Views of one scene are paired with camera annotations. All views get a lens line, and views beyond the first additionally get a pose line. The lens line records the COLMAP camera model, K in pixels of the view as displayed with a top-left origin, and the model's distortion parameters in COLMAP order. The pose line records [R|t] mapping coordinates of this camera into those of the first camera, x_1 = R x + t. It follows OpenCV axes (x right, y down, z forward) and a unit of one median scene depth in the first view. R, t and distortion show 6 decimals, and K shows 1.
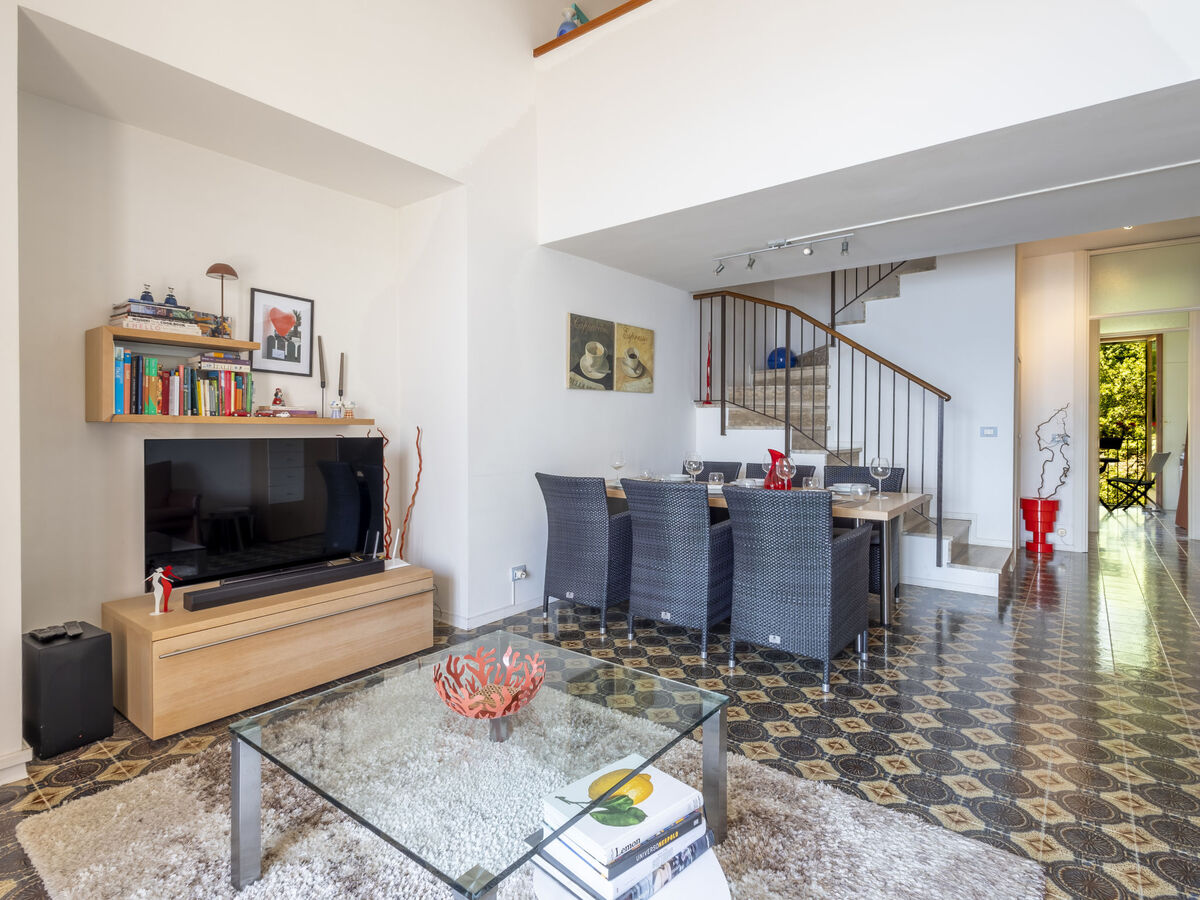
lens RADIAL K [[631.3, 0, 634.0], [0, 631.3, 430.8], [0, 0, 1]] dist [0.011655, -0.005570]
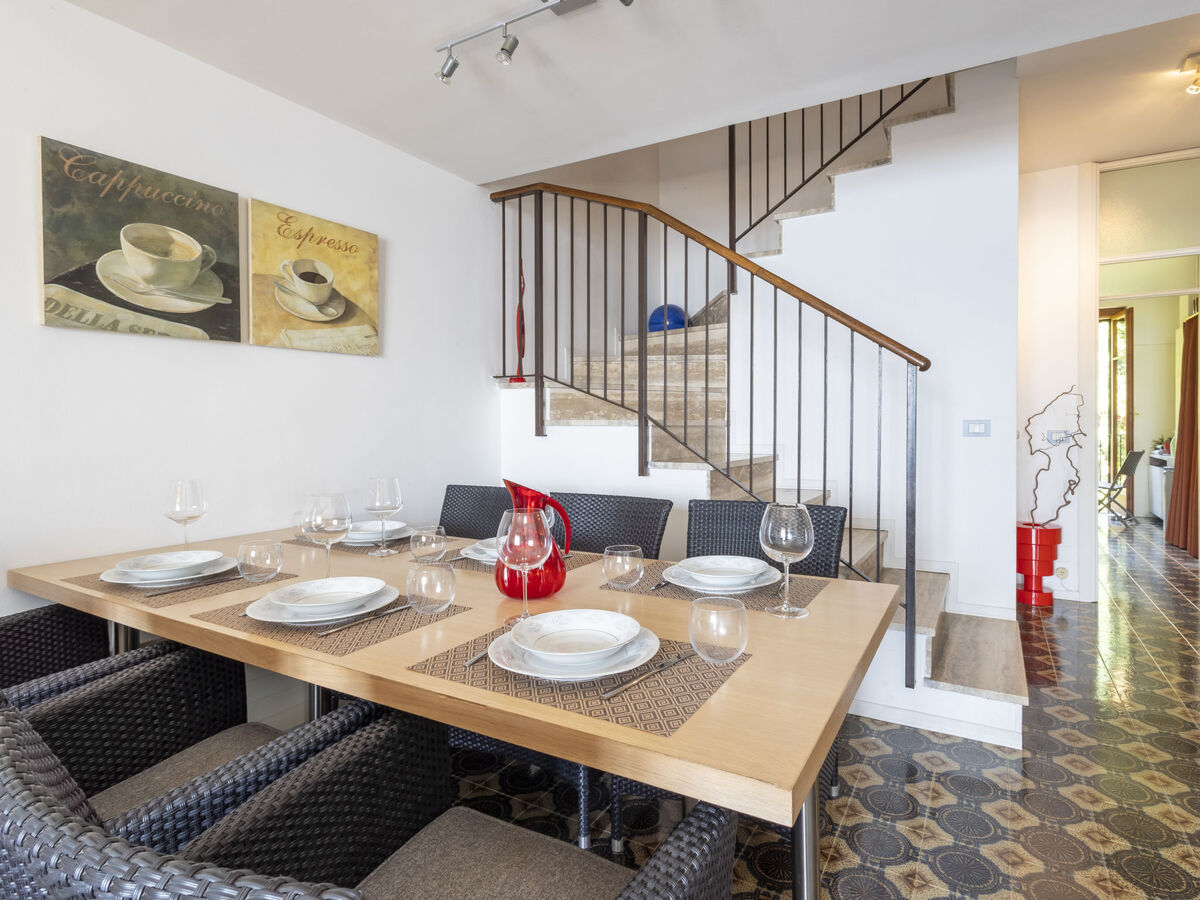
lens RADIAL K [[631.3, 0, 633.4], [0, 631.3, 433.1], [0, 0, 1]] dist [0.011655, -0.005570]
pose [[0.995640, -0.005188, 0.093135, 0.173259], [0.004324, 0.999946, 0.009478, -0.000644], [-0.093179, -0.009034, 0.995608, 0.419483]]
